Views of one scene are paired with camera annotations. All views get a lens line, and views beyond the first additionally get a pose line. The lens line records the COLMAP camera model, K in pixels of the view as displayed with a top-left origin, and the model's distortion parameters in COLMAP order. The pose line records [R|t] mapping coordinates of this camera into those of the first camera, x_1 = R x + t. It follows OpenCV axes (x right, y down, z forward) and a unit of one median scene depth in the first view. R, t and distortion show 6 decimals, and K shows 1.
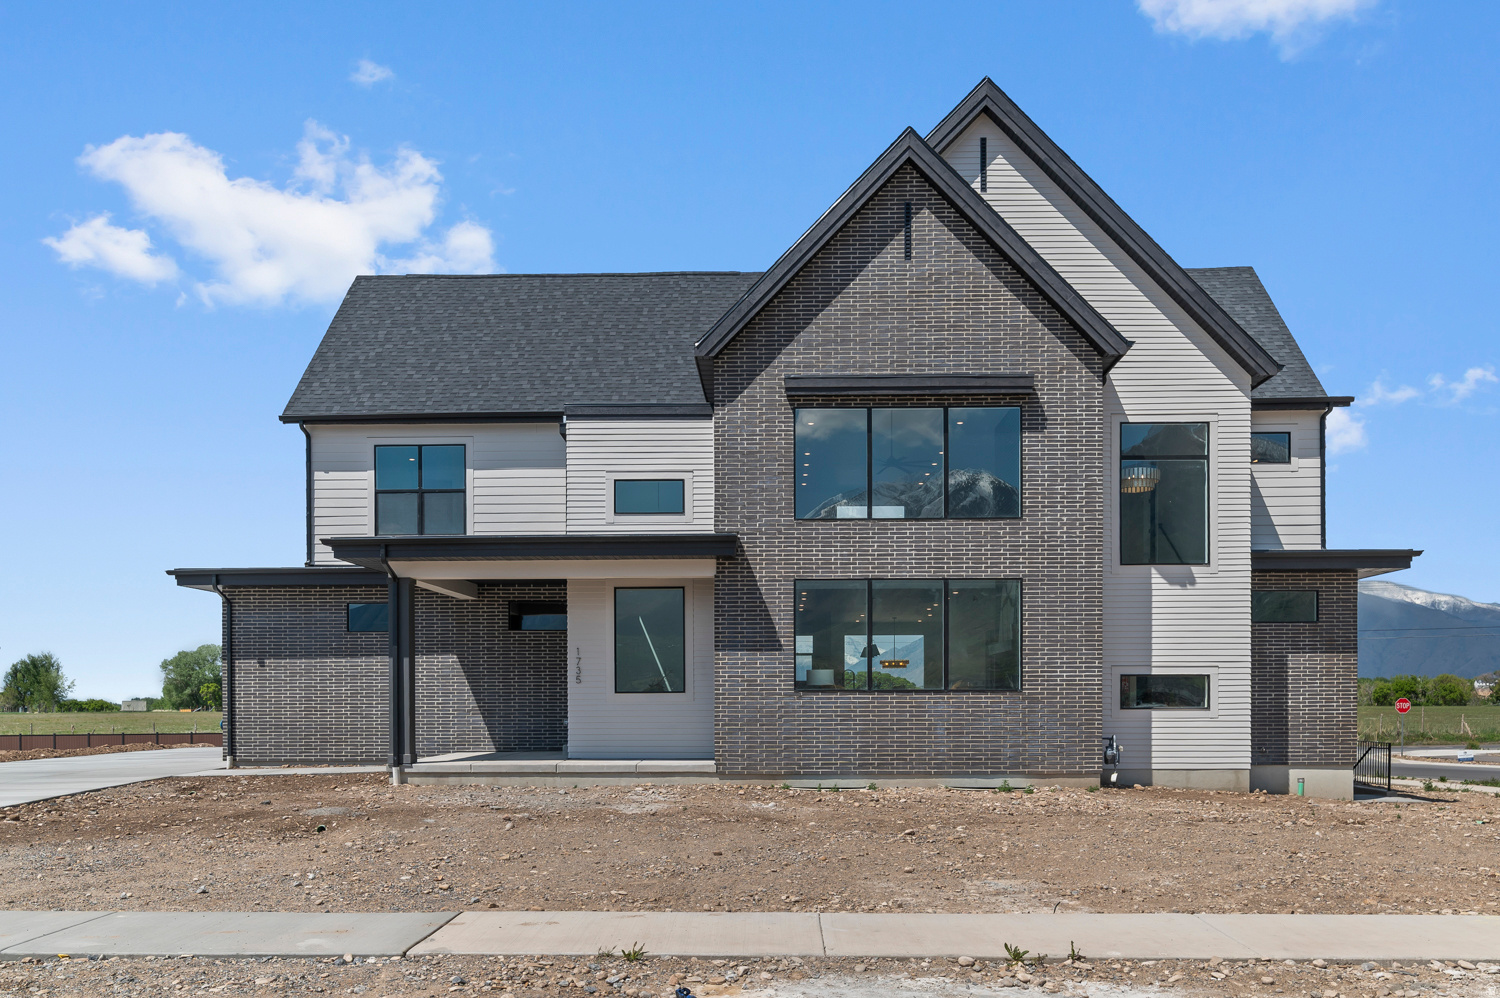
lens RADIAL K [[1161.2, 0, 750.0], [0, 1161.2, 499.0], [0, 0, 1]] dist [0.000144, 0.002944]
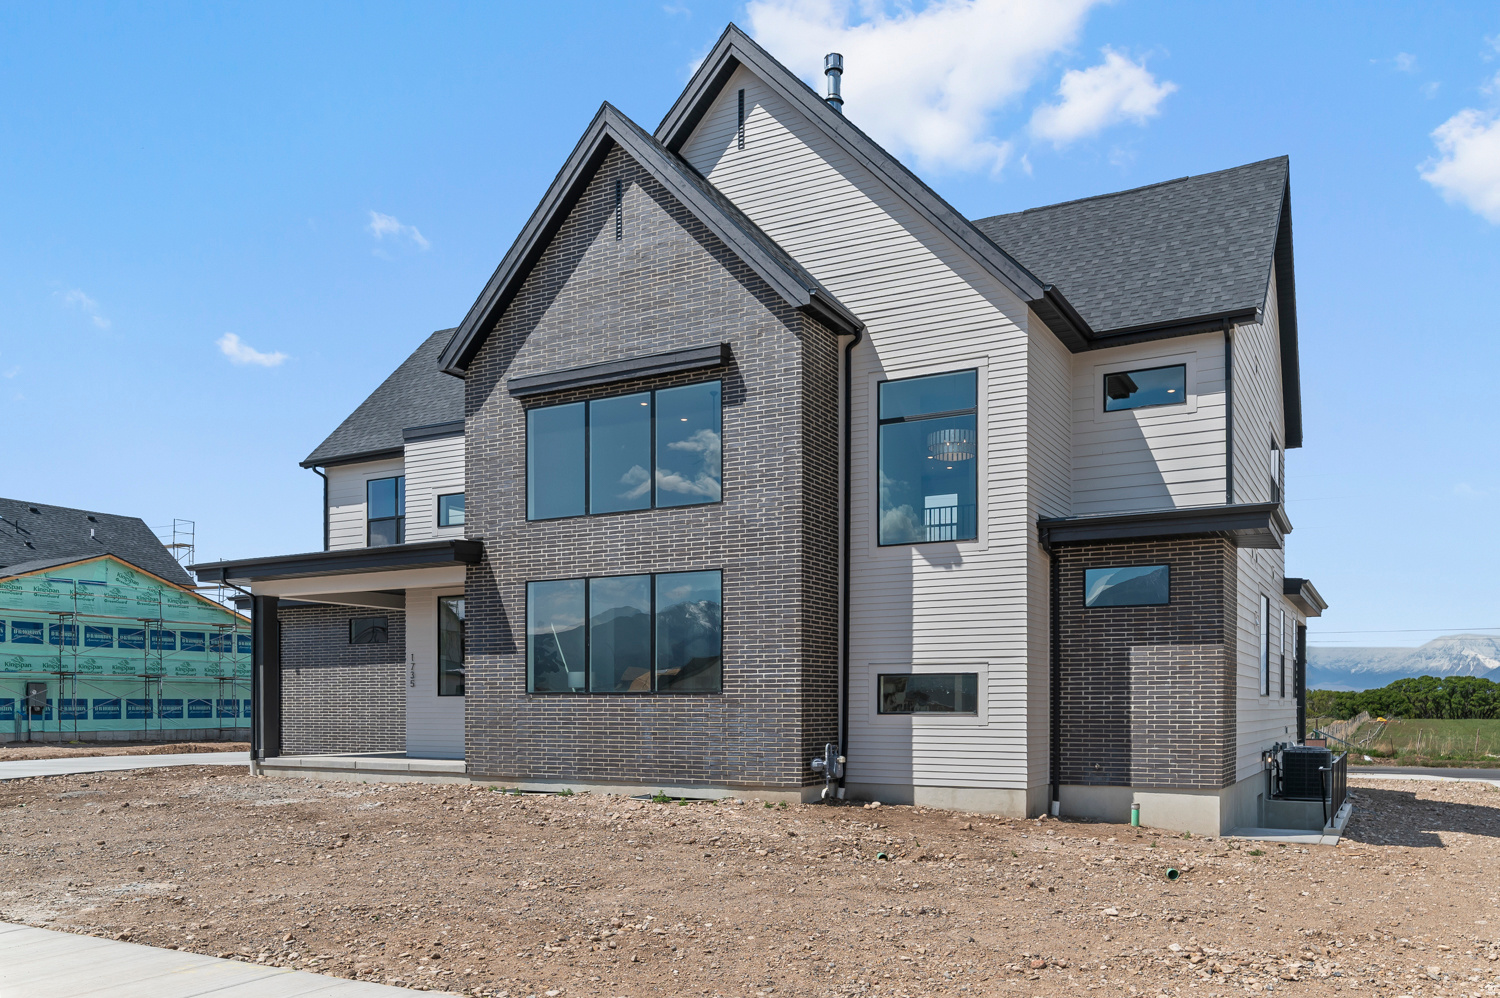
lens RADIAL K [[1132.9, 0, 752.0], [0, 1132.9, 518.2], [0, 0, 1]] dist [-0.002340, 0.001521]
pose [[0.890958, -0.071473, -0.448426, 0.630555], [0.073572, 0.997208, -0.012764, 0.040569], [0.448087, -0.021620, 0.893729, 0.214424]]
